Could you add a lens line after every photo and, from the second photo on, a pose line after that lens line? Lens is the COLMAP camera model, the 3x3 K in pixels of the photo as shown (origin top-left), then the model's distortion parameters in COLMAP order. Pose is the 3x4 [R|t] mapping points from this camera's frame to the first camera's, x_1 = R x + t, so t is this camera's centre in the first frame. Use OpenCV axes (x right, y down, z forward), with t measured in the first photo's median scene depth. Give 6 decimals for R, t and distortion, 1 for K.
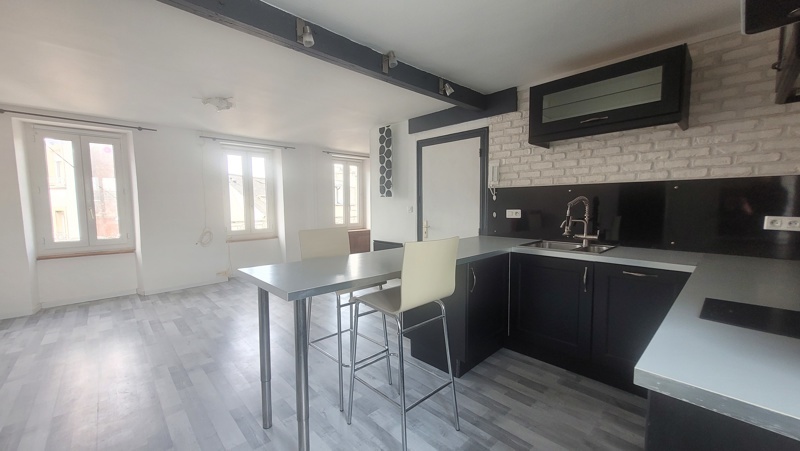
lens RADIAL K [[313.2, 0, 398.3], [0, 313.2, 226.6], [0, 0, 1]] dist [-0.001487, -0.000401]
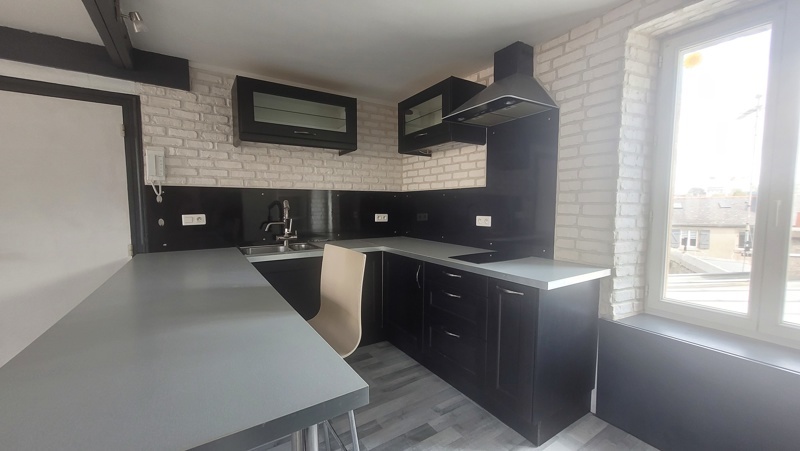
lens RADIAL K [[313.2, 0, 397.2], [0, 313.2, 227.9], [0, 0, 1]] dist [-0.001487, -0.000401]
pose [[0.181578, -0.063270, 0.981339, -0.372657], [0.074275, 0.995960, 0.050470, -0.025353], [-0.980568, 0.063724, 0.185544, 0.399390]]
